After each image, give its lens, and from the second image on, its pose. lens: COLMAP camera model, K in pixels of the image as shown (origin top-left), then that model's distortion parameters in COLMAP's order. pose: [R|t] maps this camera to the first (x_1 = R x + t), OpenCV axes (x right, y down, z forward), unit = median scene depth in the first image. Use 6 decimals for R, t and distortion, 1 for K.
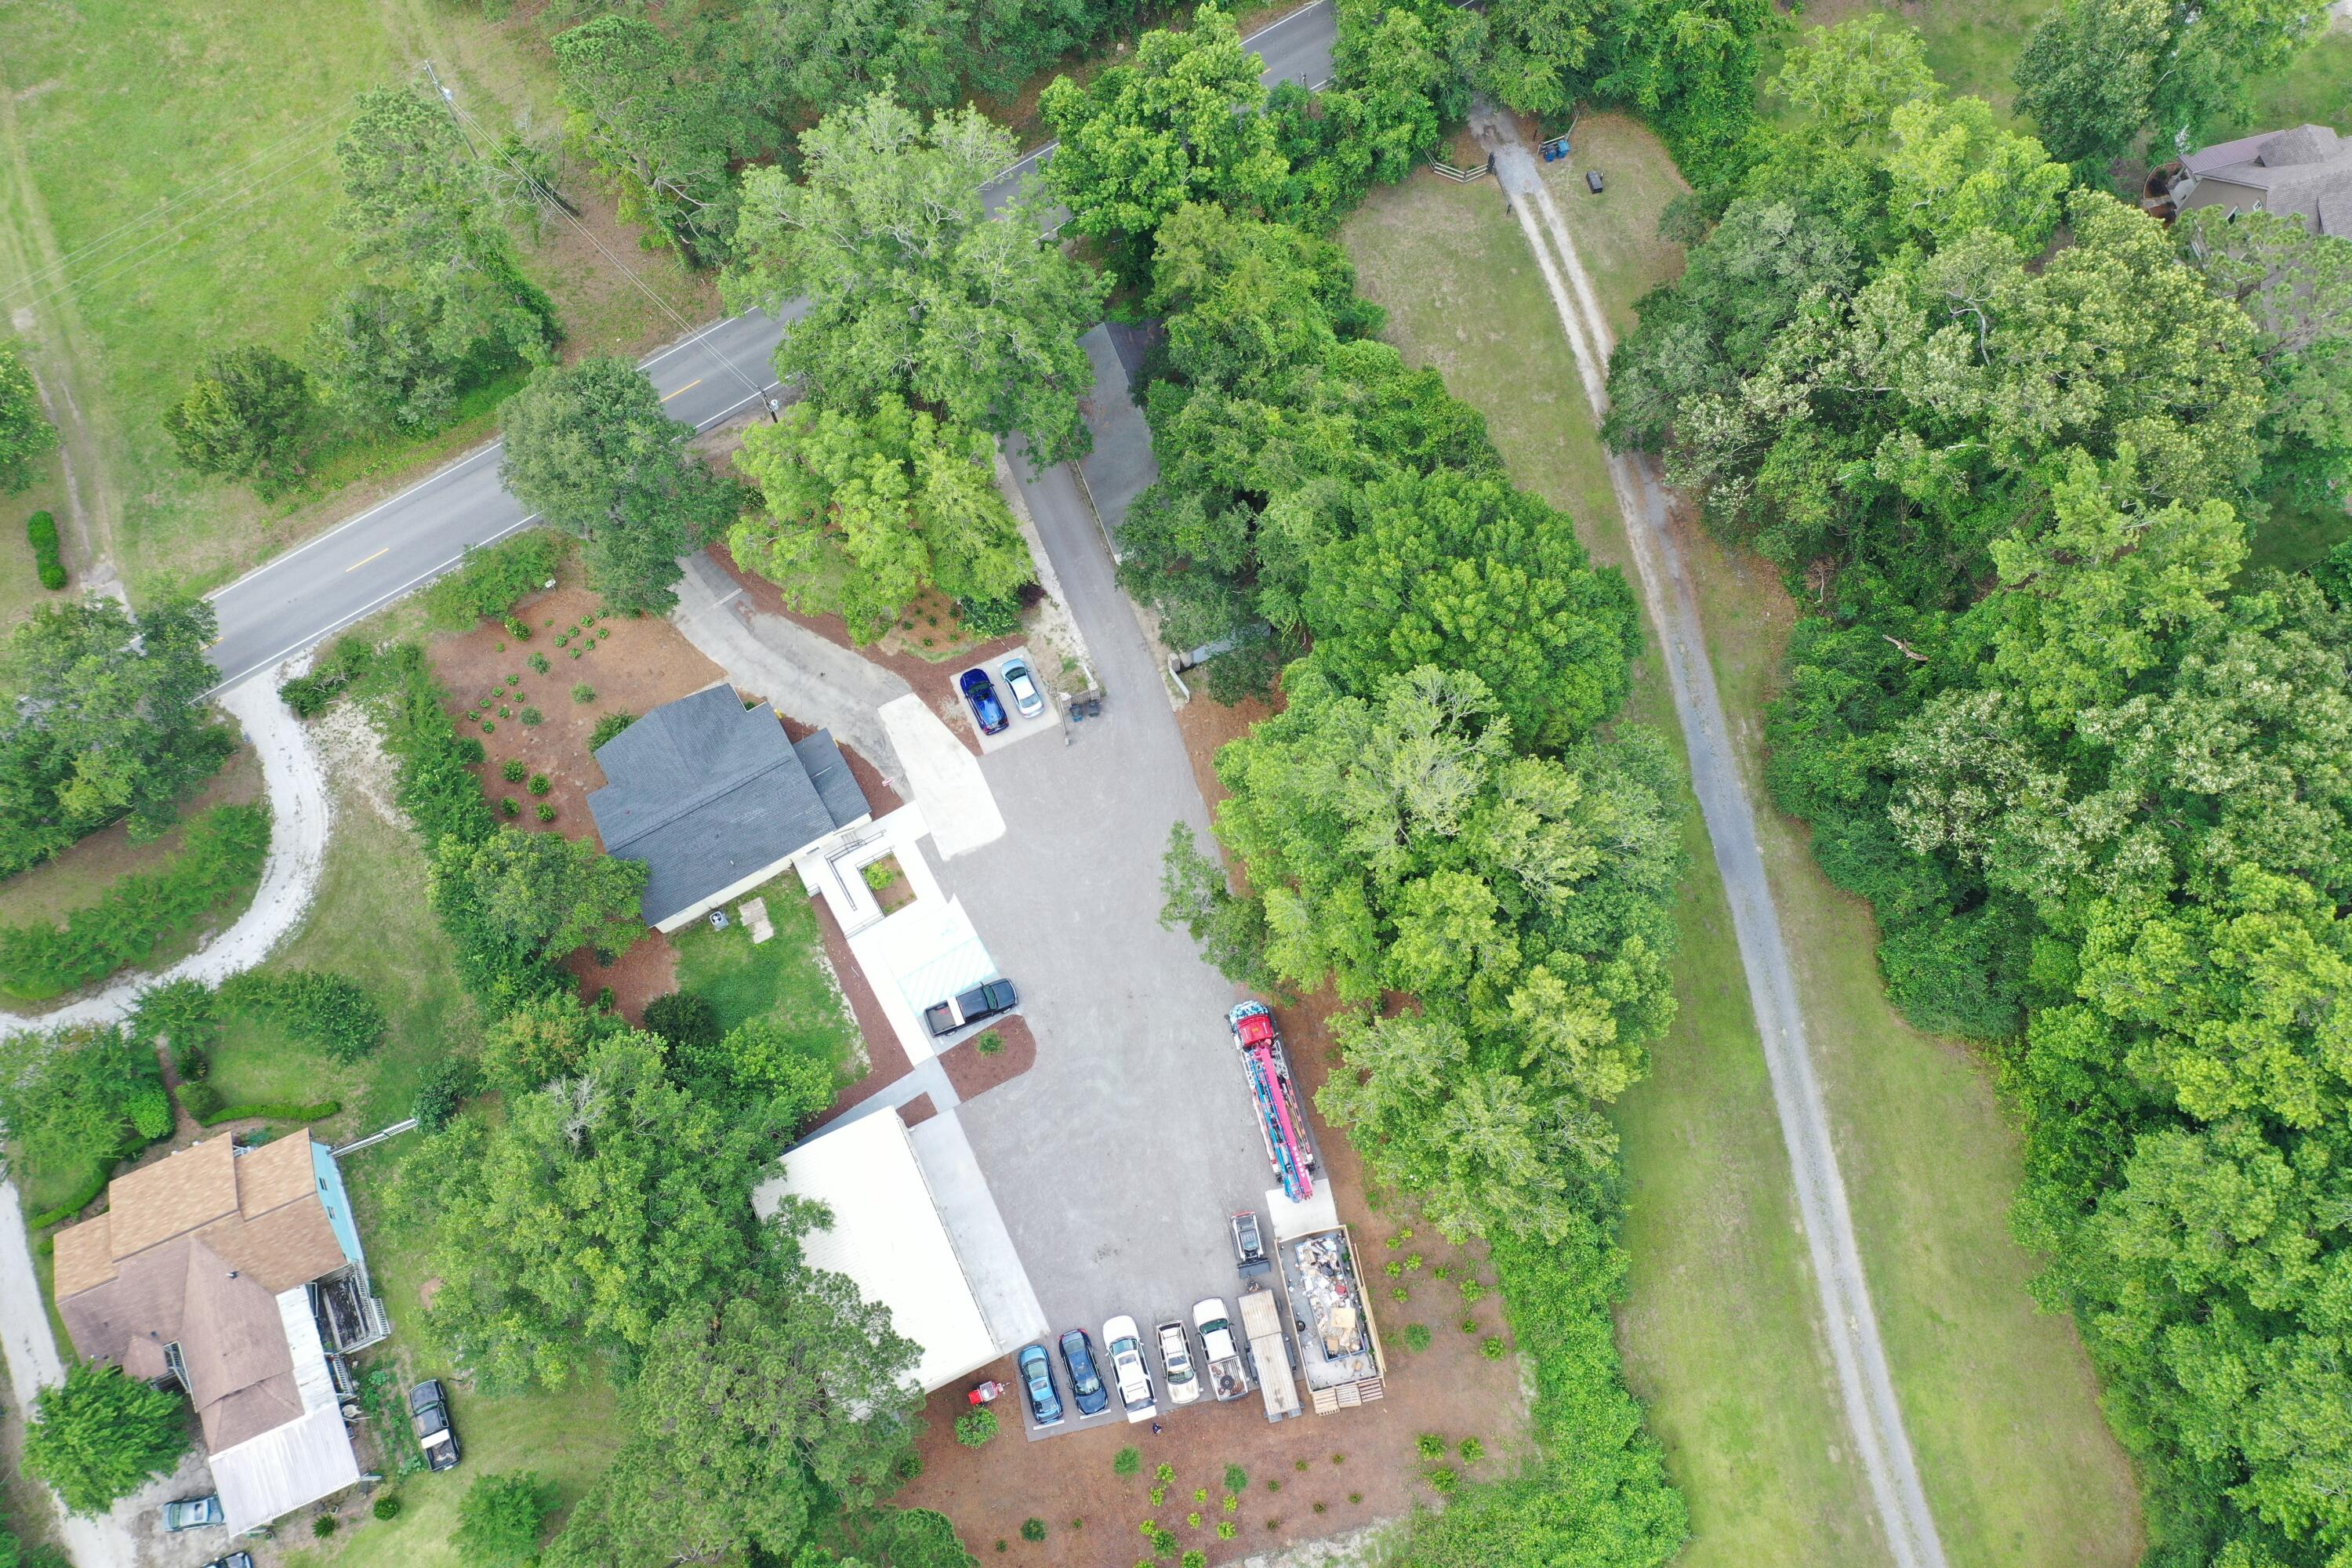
lens RADIAL K [[1864.0, 0, 1183.8], [0, 1864.0, 775.2], [0, 0, 1]] dist [-0.006780, 0.009899]
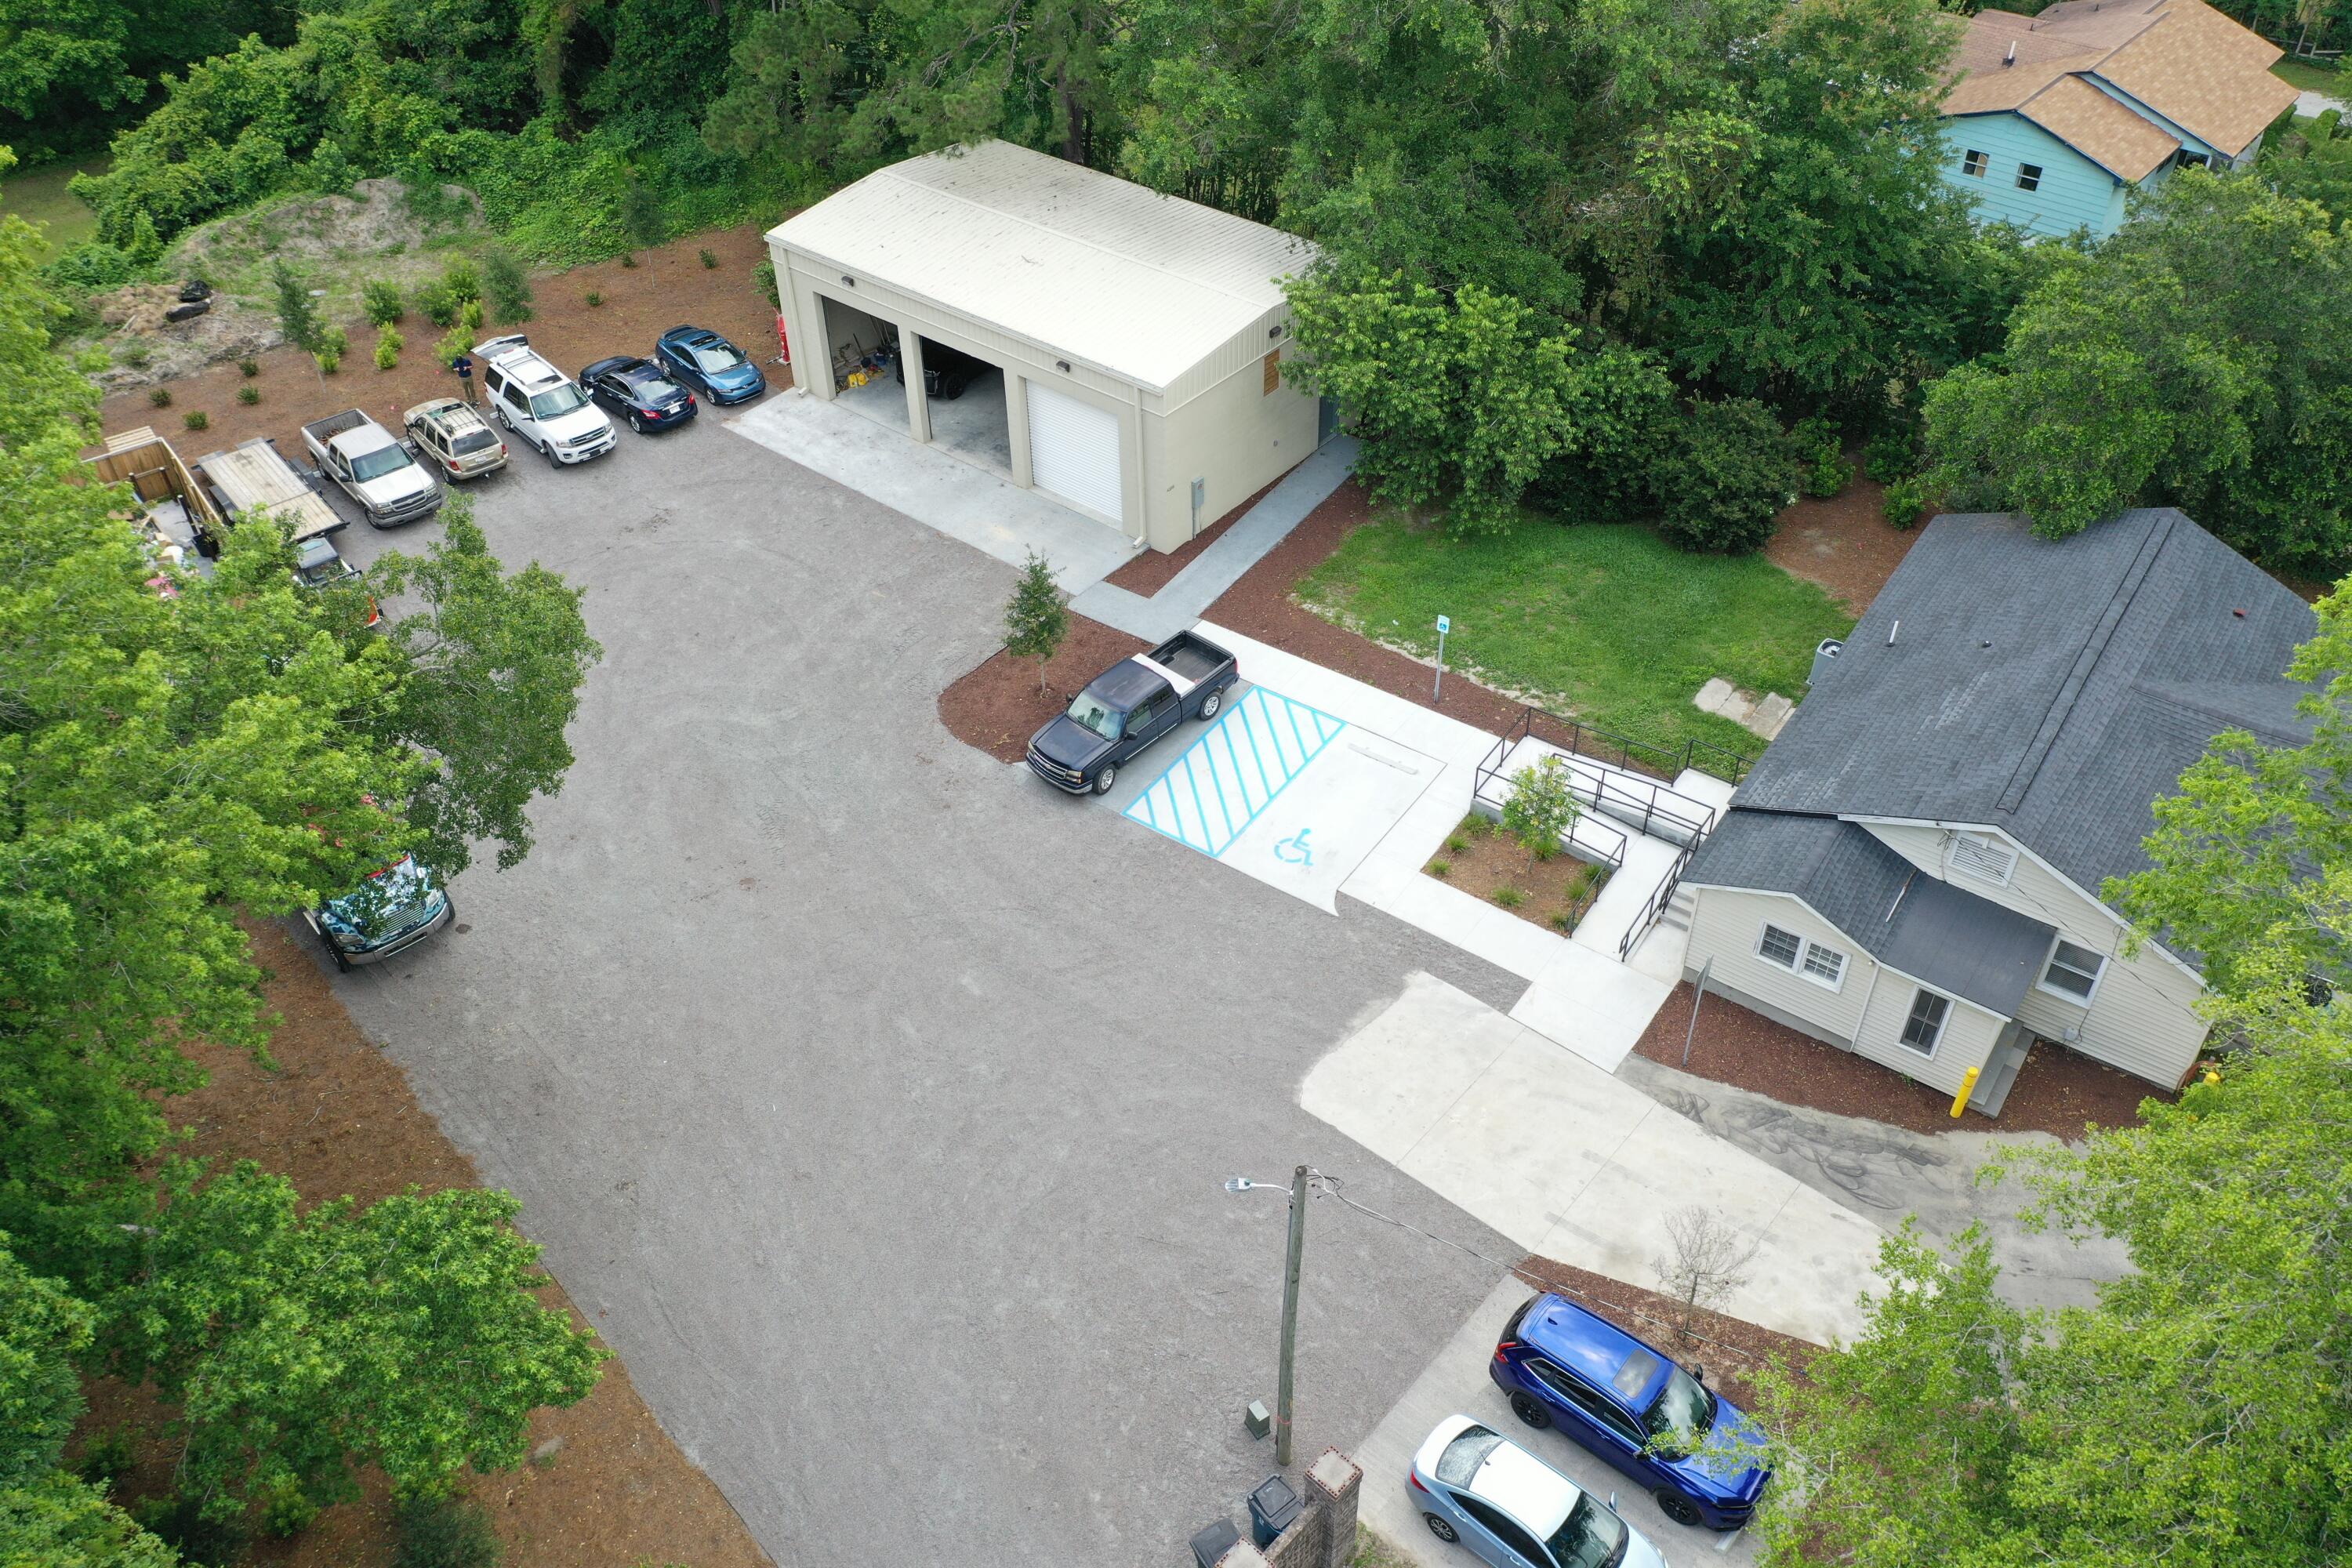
lens RADIAL K [[1864.0, 0, 1183.8], [0, 1864.0, 775.2], [0, 0, 1]] dist [-0.006780, 0.009899]
pose [[-0.905622, 0.301703, -0.298033, -0.004262], [-0.386940, -0.300220, 0.871863, -0.219286], [0.173569, 0.904899, 0.388627, 0.858771]]
